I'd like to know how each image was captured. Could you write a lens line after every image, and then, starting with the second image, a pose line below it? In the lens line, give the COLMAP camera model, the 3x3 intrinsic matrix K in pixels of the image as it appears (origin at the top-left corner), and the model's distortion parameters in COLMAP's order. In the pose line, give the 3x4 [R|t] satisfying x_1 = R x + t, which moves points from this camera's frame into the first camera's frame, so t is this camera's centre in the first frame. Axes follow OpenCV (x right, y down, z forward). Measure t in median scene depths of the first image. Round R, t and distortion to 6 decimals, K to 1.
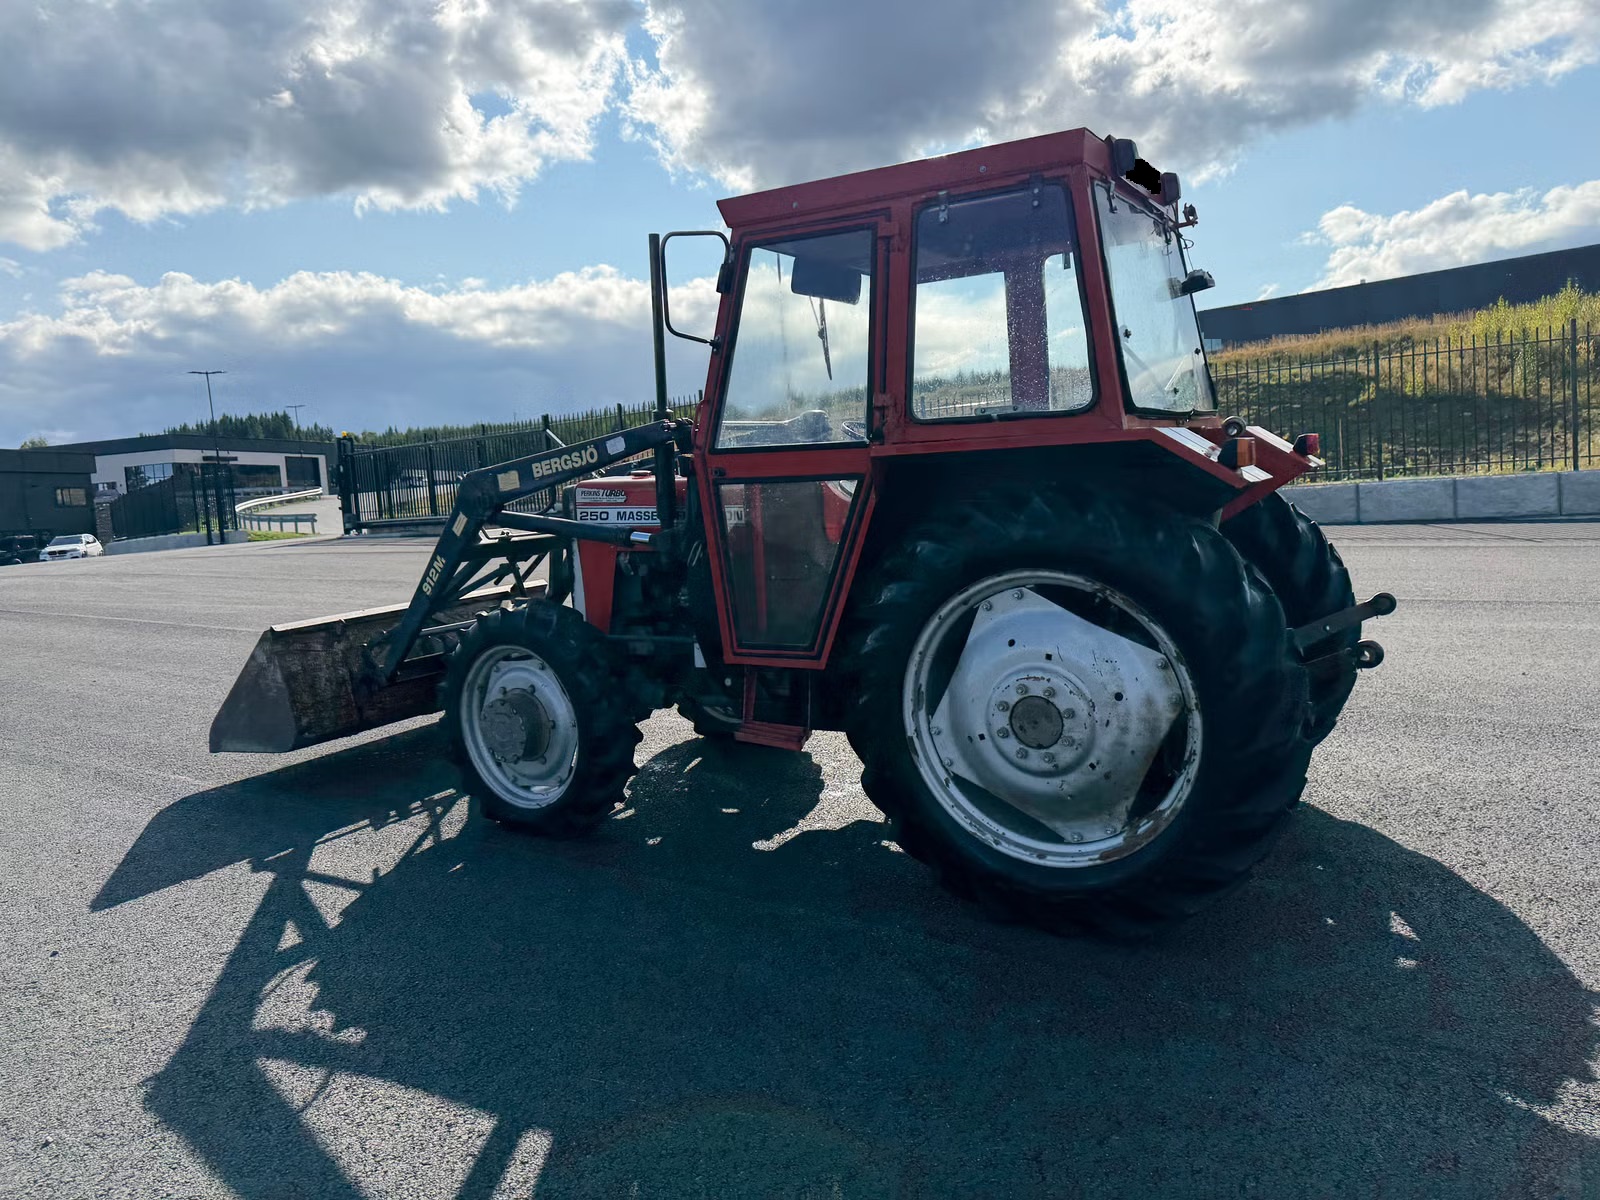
lens RADIAL K [[1129.3, 0, 788.9], [0, 1129.3, 606.0], [0, 0, 1]] dist [0.044697, -0.051871]
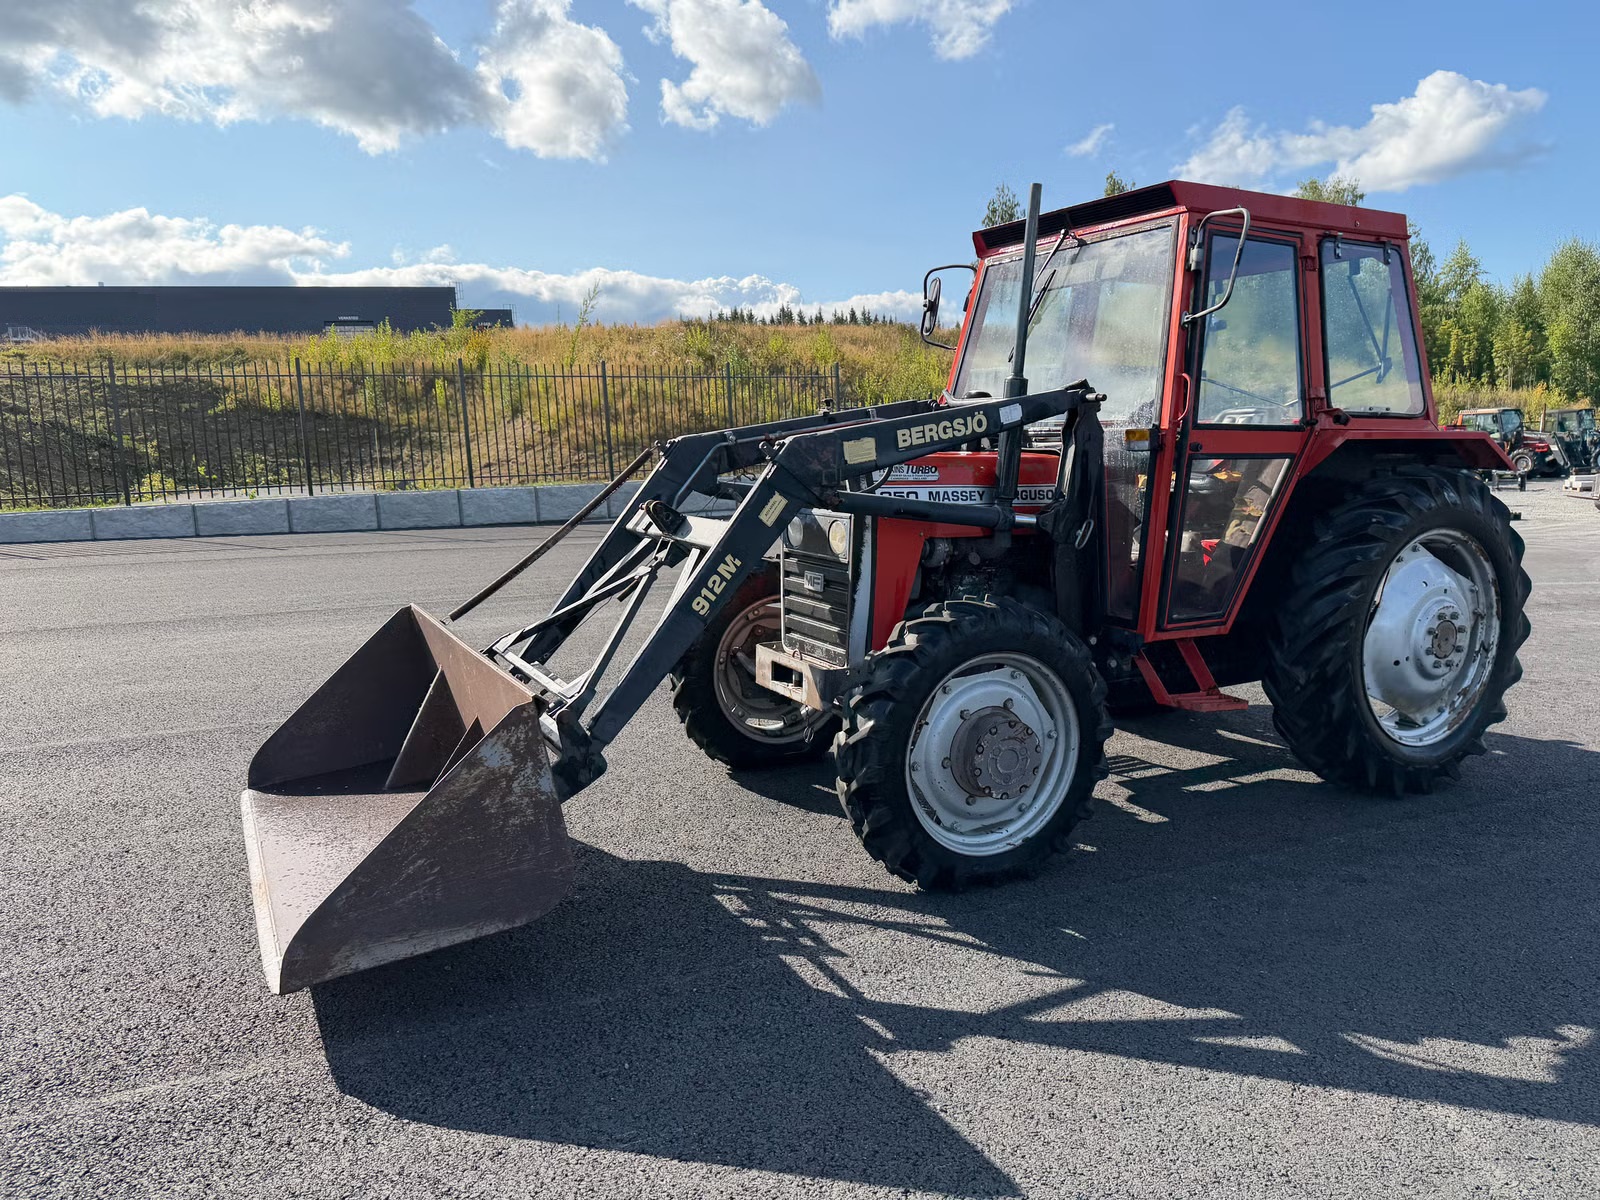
lens RADIAL K [[1129.3, 0, 792.5], [0, 1129.3, 593.2], [0, 0, 1]] dist [0.044697, -0.051871]
pose [[0.508574, -0.065376, 0.858533, -0.930862], [0.084809, 0.996068, 0.025610, -0.037895], [-0.856831, 0.059787, 0.512119, 0.656757]]
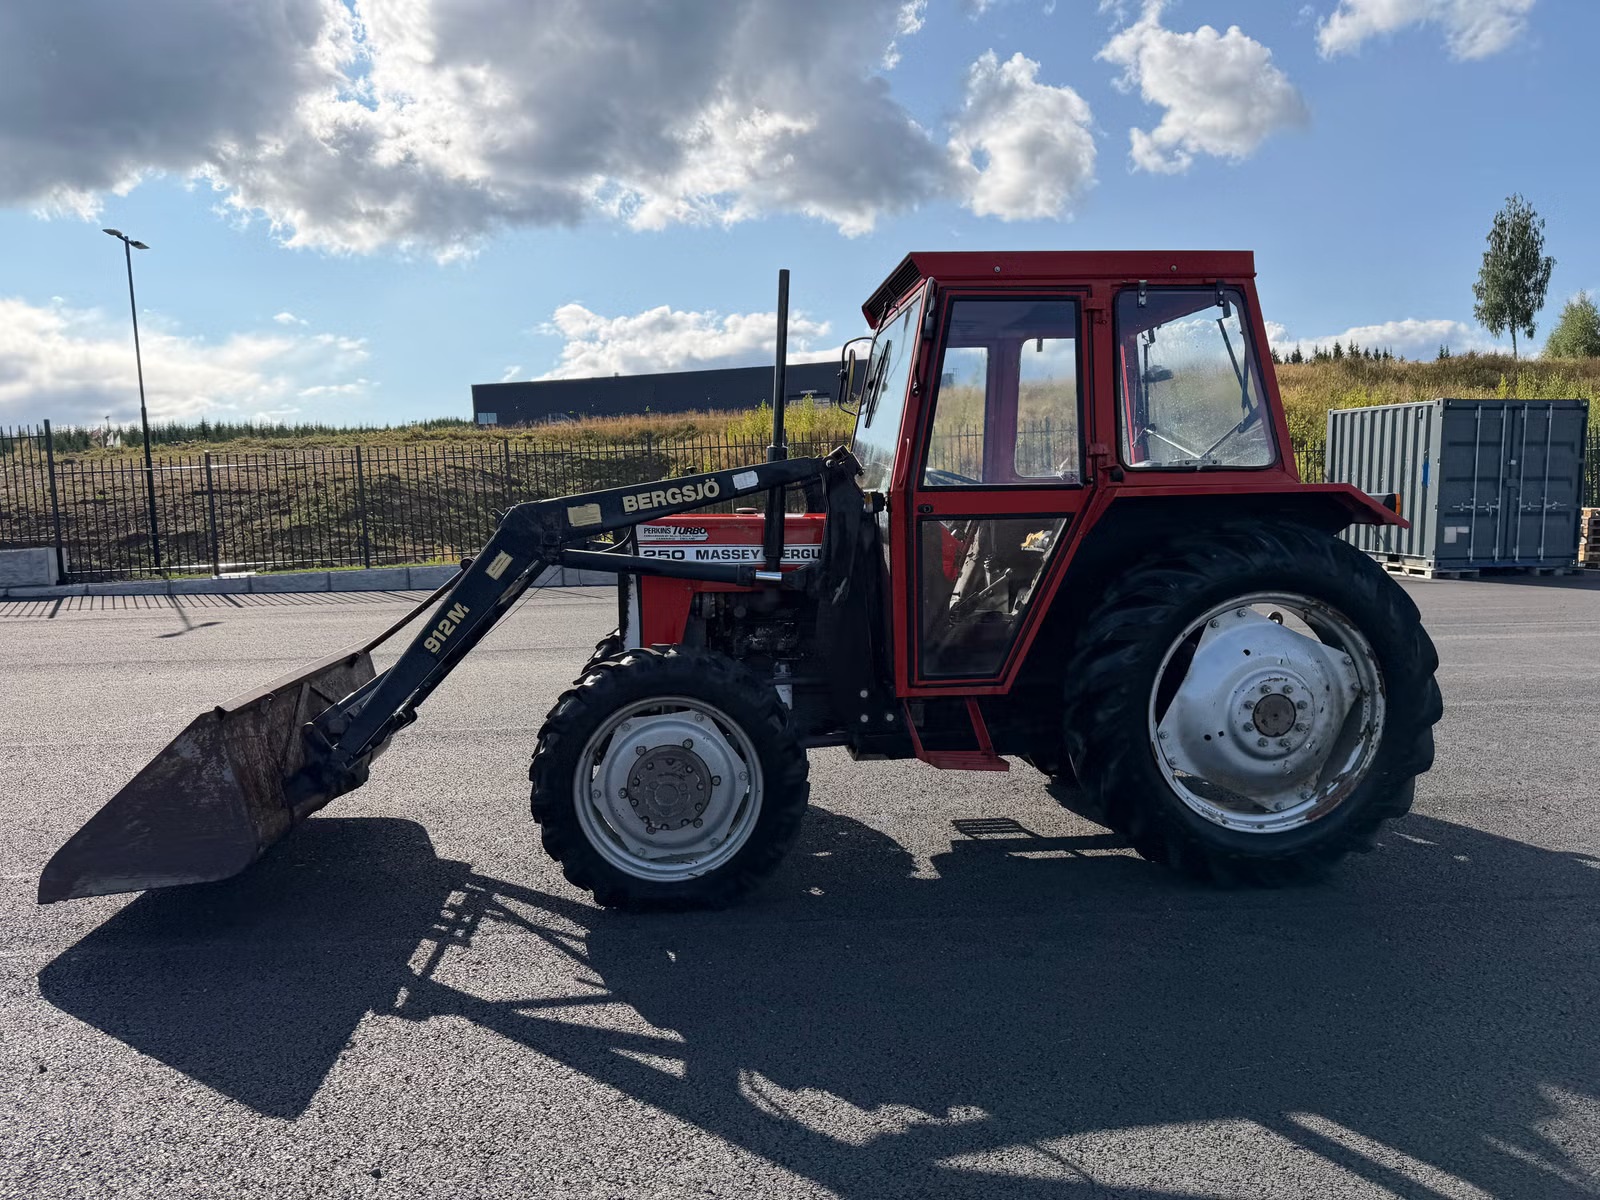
lens RADIAL K [[1129.3, 0, 789.8], [0, 1129.3, 595.5], [0, 0, 1]] dist [0.044697, -0.051871]
pose [[0.805093, -0.015099, 0.592956, -0.640376], [0.054281, 0.997357, -0.048304, 0.002752], [-0.590659, 0.071076, 0.803785, 0.207011]]
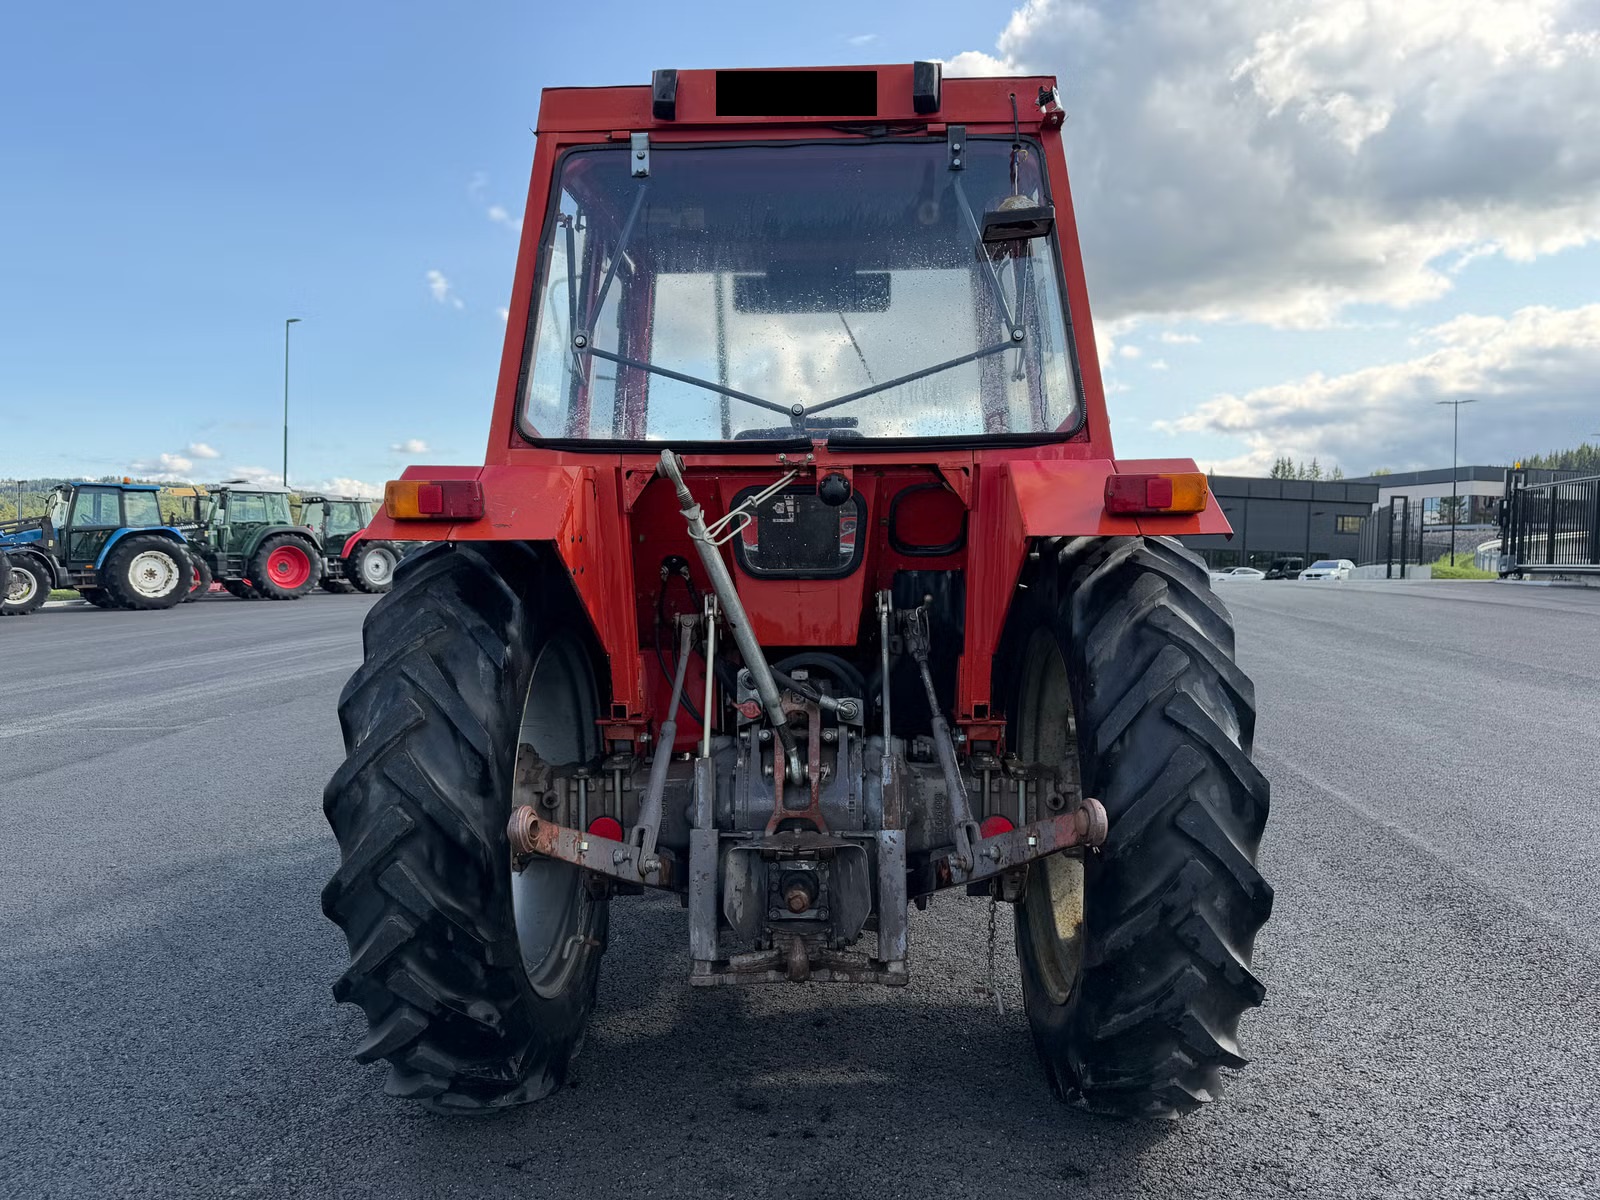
lens RADIAL K [[1093.8, 0, 792.7], [0, 1093.8, 600.2], [0, 0, 1]] dist [0.053691, -0.046076]
pose [[0.478738, 0.104139, -0.871760, 0.724261], [-0.130249, 0.990377, 0.046781, -0.086110], [0.868242, 0.091150, 0.487695, 0.553068]]
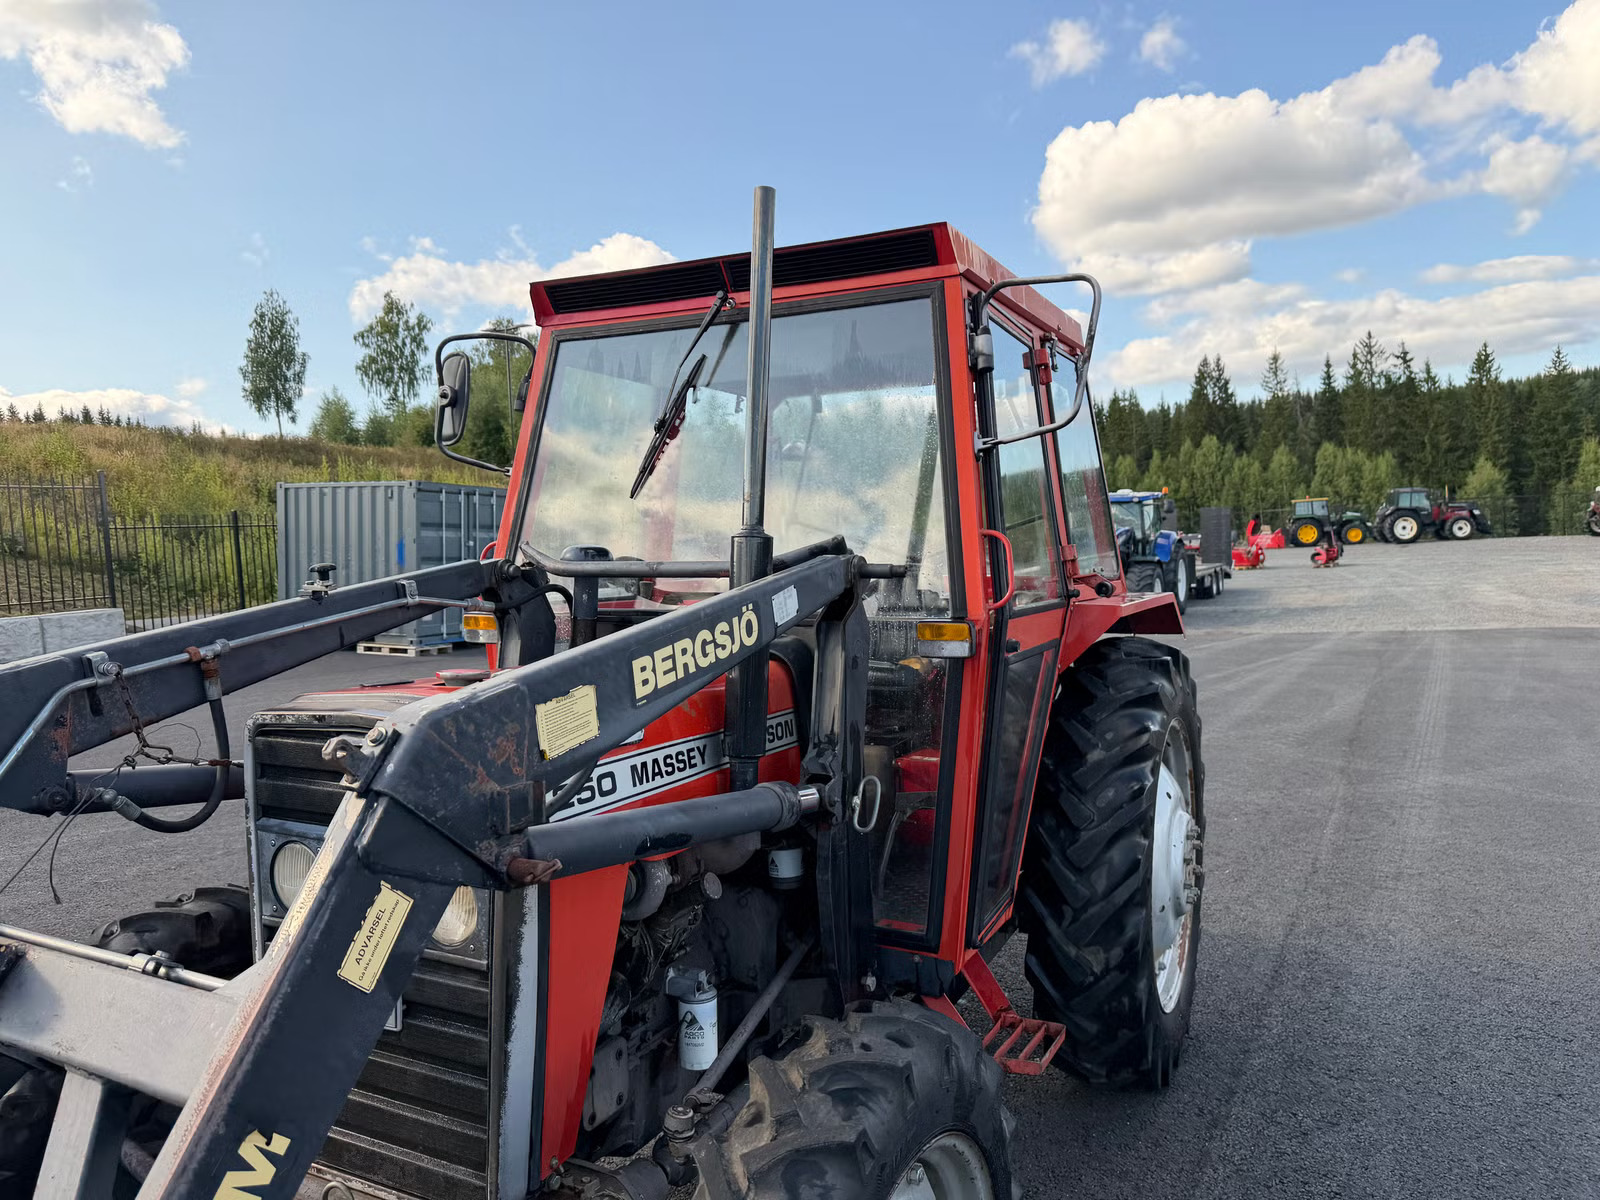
lens RADIAL K [[1129.3, 0, 788.2], [0, 1129.3, 593.4], [0, 0, 1]] dist [0.044697, -0.051871]
pose [[-0.067069, 0.012757, 0.997667, -0.556723], [0.143589, 0.989633, -0.003002, -0.134931], [-0.987362, 0.143053, -0.068205, 0.959018]]
